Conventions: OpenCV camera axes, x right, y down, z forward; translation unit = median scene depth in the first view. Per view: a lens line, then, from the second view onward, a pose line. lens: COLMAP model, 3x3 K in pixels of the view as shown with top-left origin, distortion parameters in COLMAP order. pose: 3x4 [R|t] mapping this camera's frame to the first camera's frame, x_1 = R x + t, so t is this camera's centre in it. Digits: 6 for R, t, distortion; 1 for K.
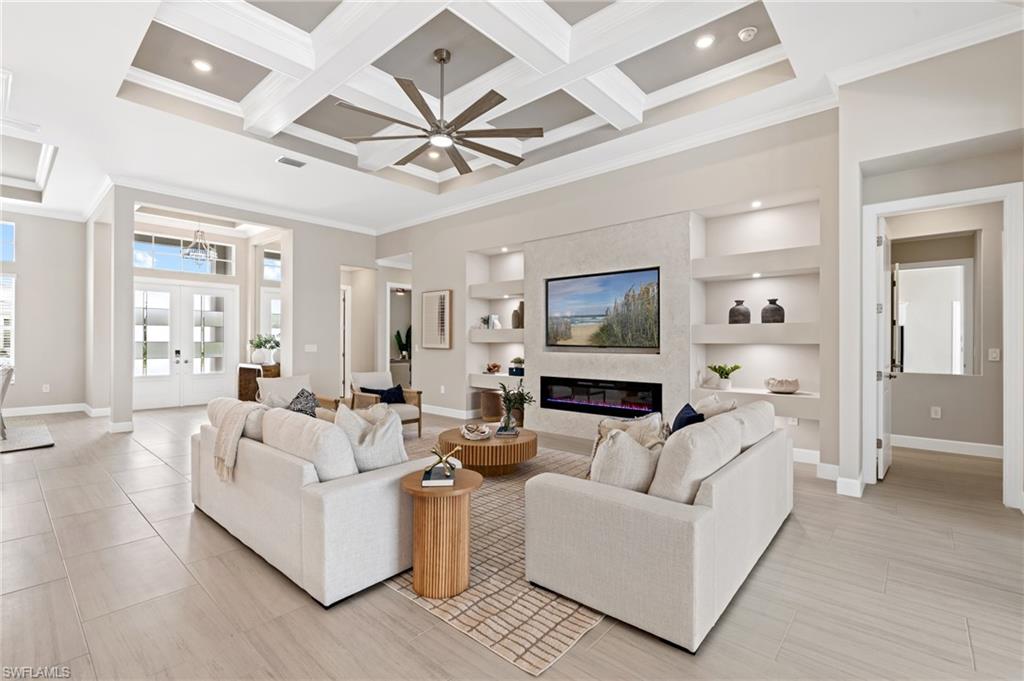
lens RADIAL K [[455.5, 0, 512.9], [0, 455.5, 340.7], [0, 0, 1]] dist [-0.012263, 0.001735]
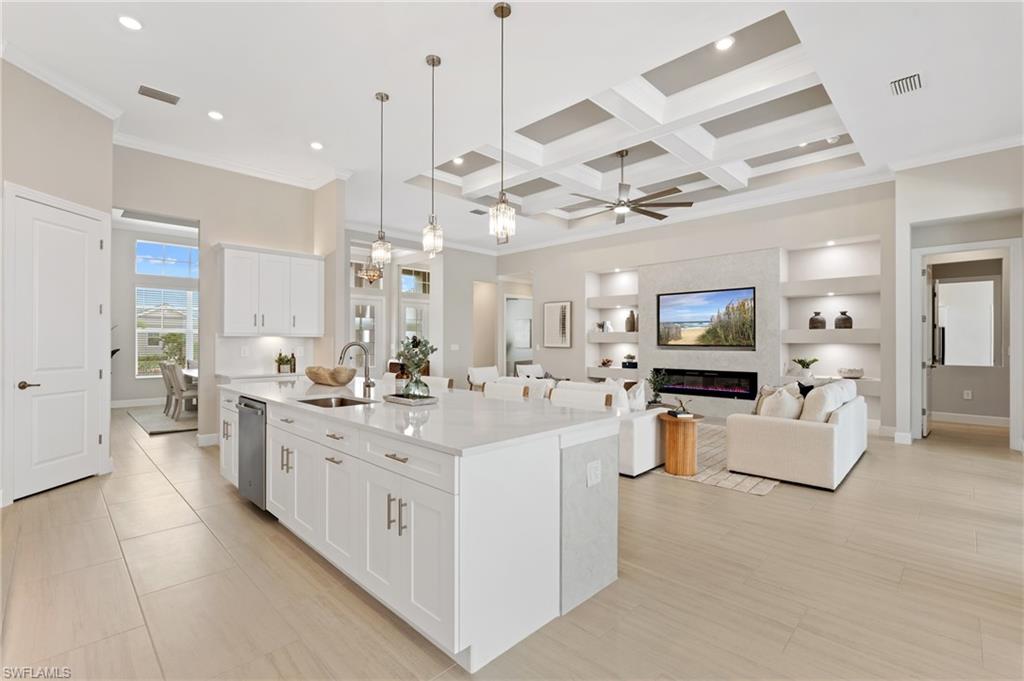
lens RADIAL K [[455.5, 0, 510.4], [0, 455.5, 339.7], [0, 0, 1]] dist [-0.012263, 0.001735]
pose [[0.998425, -0.000915, -0.056100, -0.344510], [0.000761, 0.999996, -0.002762, -0.000975], [0.056102, 0.002715, 0.998421, -0.415163]]
